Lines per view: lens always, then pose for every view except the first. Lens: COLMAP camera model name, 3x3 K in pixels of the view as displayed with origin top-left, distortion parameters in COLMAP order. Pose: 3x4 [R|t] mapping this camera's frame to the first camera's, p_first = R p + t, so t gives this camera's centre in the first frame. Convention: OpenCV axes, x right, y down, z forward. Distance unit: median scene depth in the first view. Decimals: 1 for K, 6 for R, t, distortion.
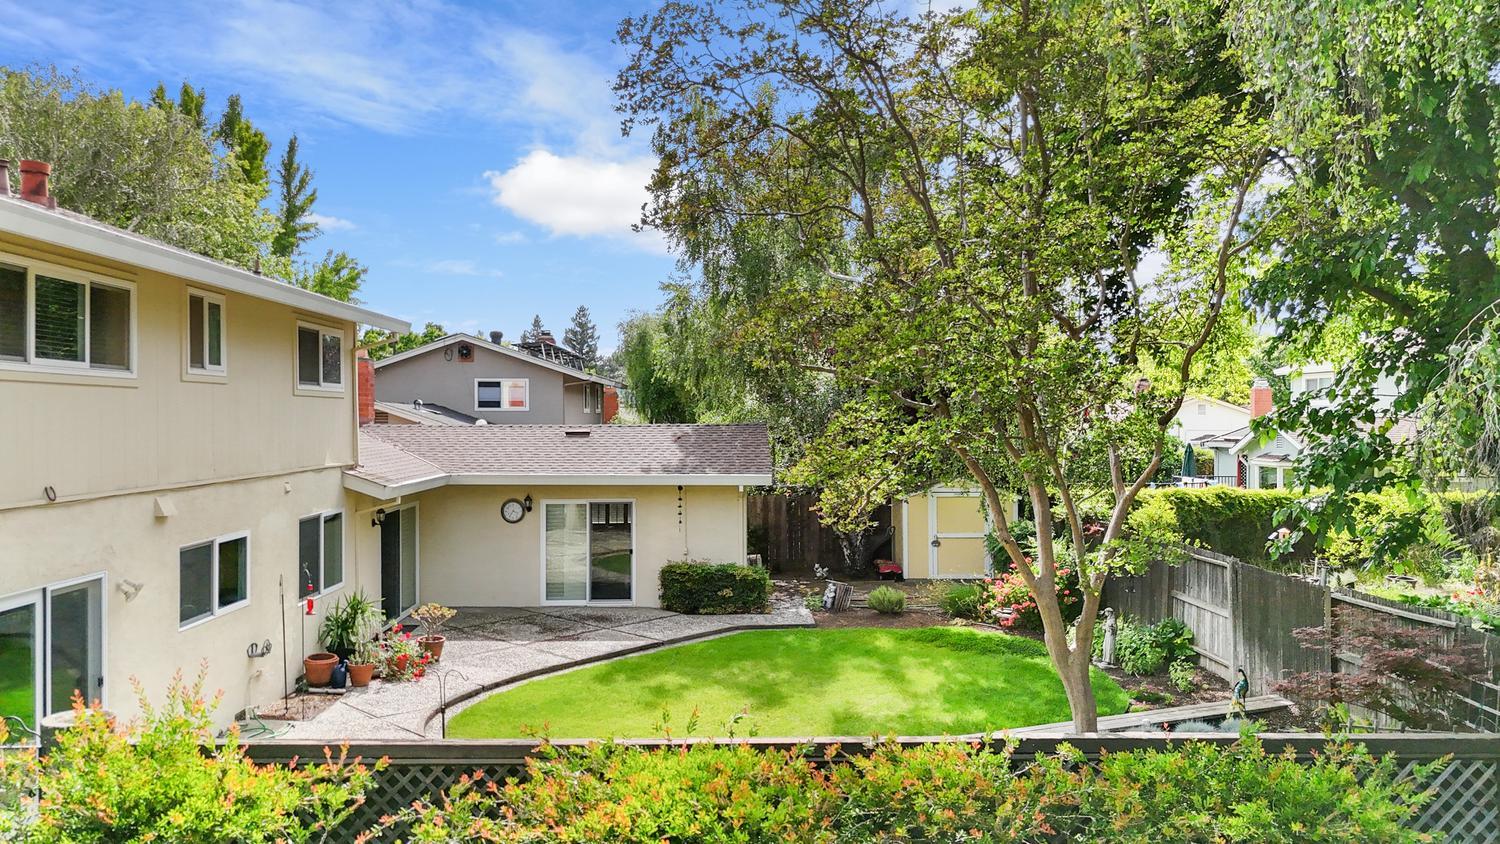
lens RADIAL K [[1092.0, 0, 750.0], [0, 1092.0, 422.0], [0, 0, 1]] dist [-0.005835, -0.004531]
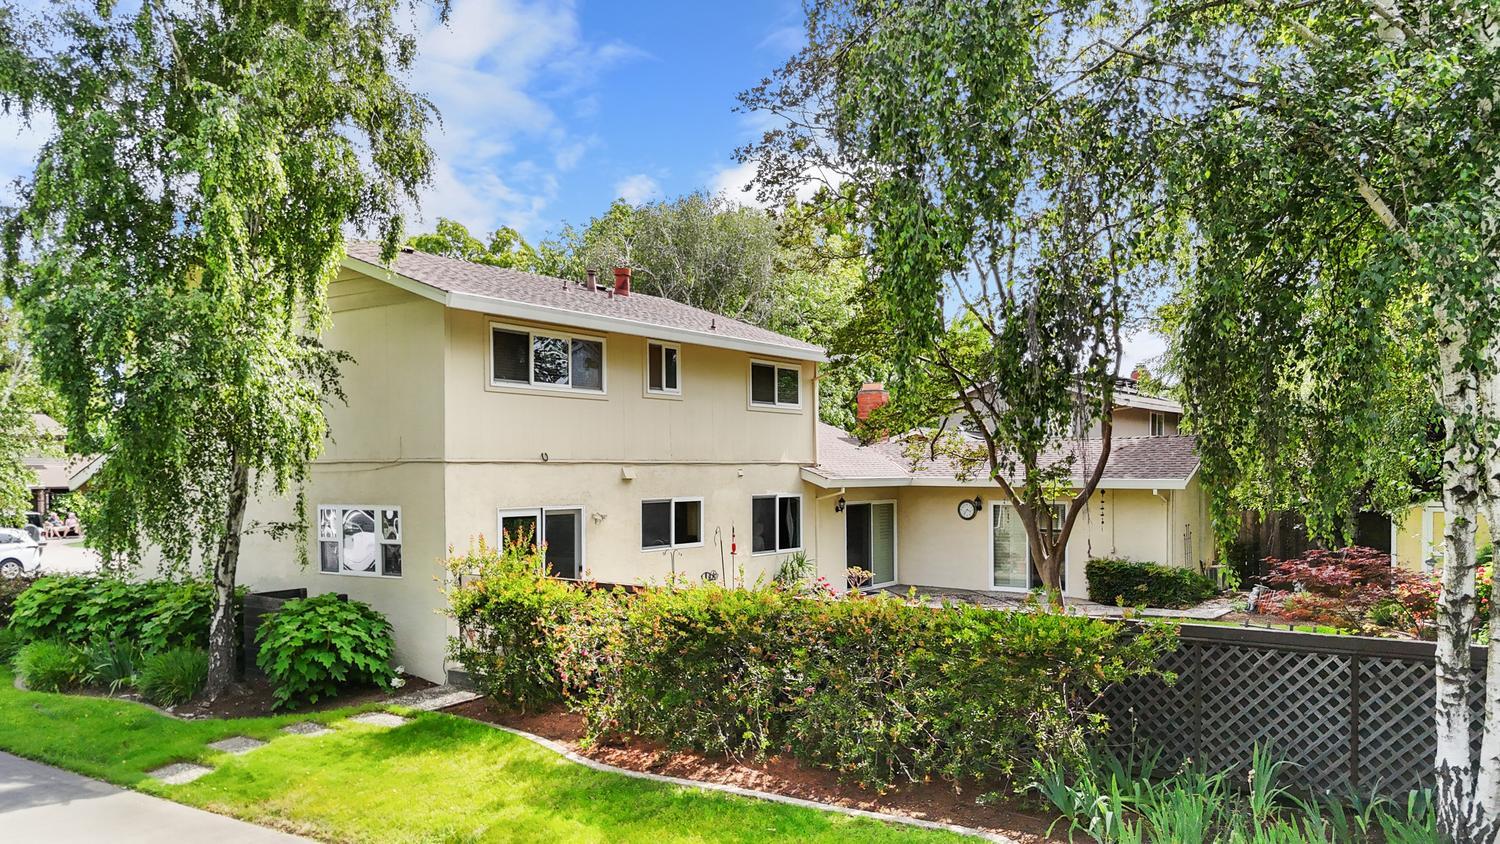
lens RADIAL K [[1118.9, 0, 750.0], [0, 1118.9, 422.0], [0, 0, 1]] dist [0.001099, -0.000063]
pose [[0.796523, -0.027011, -0.604005, 0.474131], [-0.000386, 0.998979, -0.045184, 0.057469], [0.604609, 0.036224, 0.795698, -0.177109]]
